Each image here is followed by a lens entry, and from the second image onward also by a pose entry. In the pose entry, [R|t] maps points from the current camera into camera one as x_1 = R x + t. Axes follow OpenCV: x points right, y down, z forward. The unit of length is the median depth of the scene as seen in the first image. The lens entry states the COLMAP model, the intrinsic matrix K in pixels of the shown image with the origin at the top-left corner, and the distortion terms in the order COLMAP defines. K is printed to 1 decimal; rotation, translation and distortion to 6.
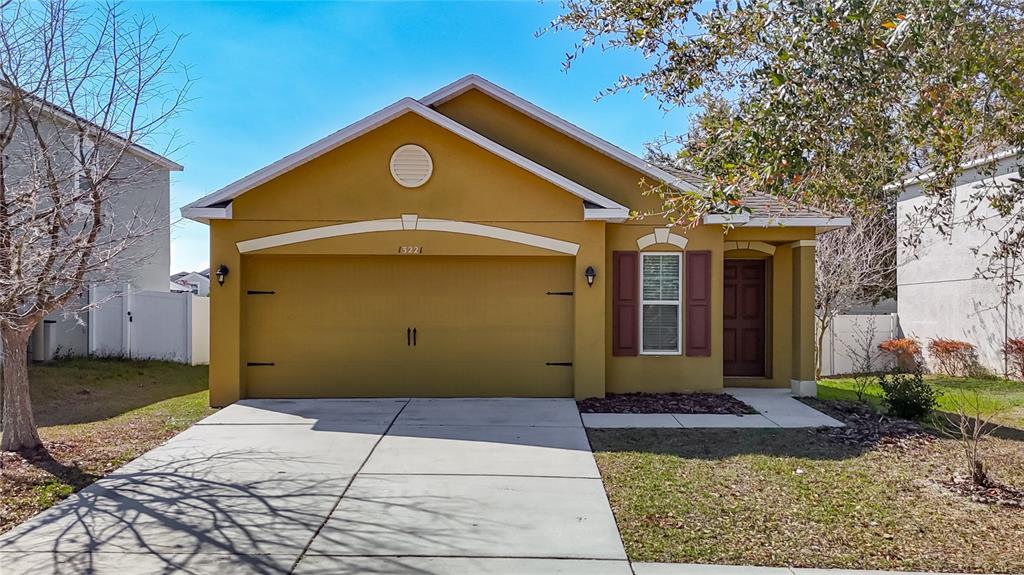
lens RADIAL K [[872.2, 0, 516.9], [0, 872.2, 327.6], [0, 0, 1]] dist [0.069766, -0.101504]
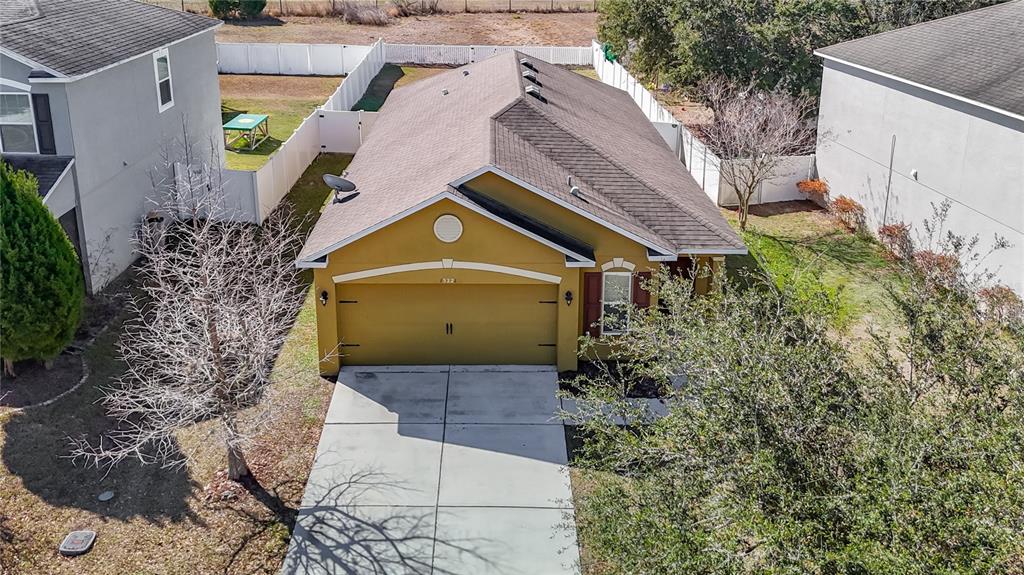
lens RADIAL K [[855.9, 0, 500.6], [0, 855.9, 168.8], [0, 0, 1]] dist [0.051585, -0.000484]
pose [[0.999968, -0.002406, 0.007573, -0.046680], [0.000288, 0.963409, 0.268036, -0.707812], [-0.007941, -0.268025, 0.963379, -0.378150]]
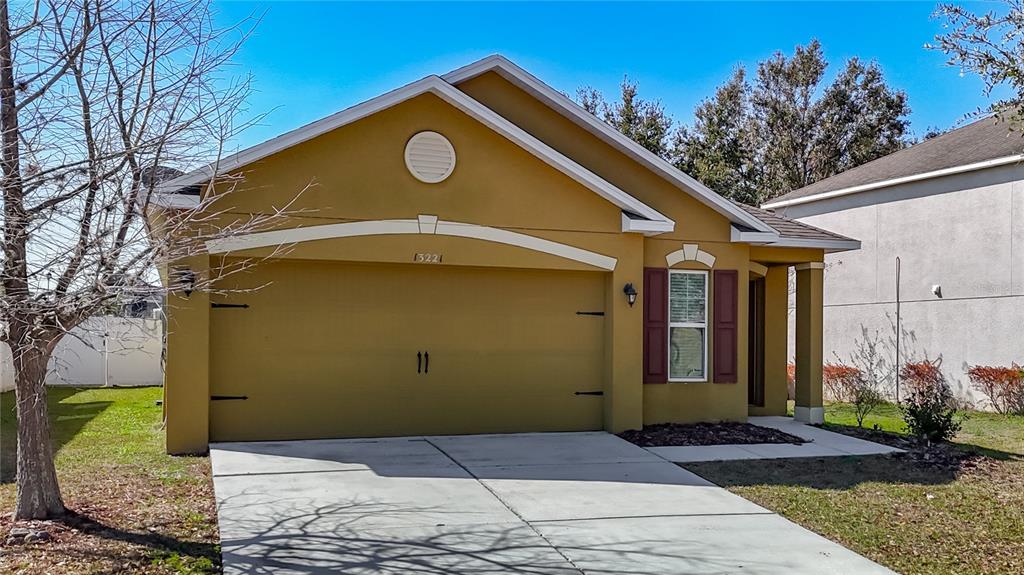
lens RADIAL K [[1042.5, 0, 595.6], [0, 1042.5, 351.7], [0, 0, 1]] dist [0.123418, -0.240286]
pose [[0.931971, 0.003370, 0.362518, -0.357202], [-0.003581, 0.999994, -0.000089, -0.000150], [-0.362516, -0.001215, 0.931977, 0.013836]]
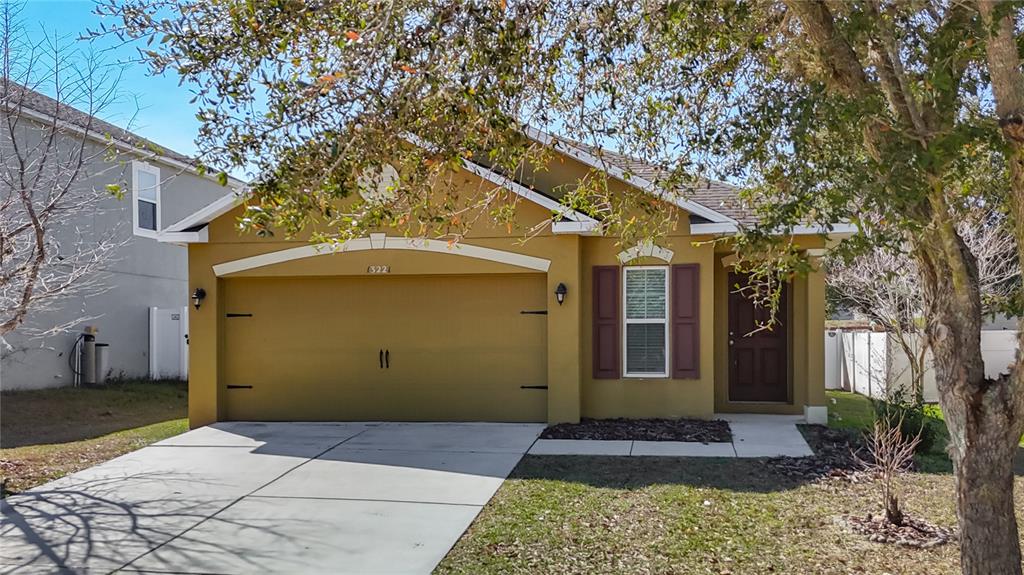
lens RADIAL K [[955.7, 0, 512.9], [0, 955.7, 347.1], [0, 0, 1]] dist [0.084953, -0.111138]
pose [[0.983641, -0.005750, -0.180046, 0.230851], [0.005663, 0.999983, -0.000994, -0.000699], [0.180048, -0.000042, 0.983658, -0.023796]]
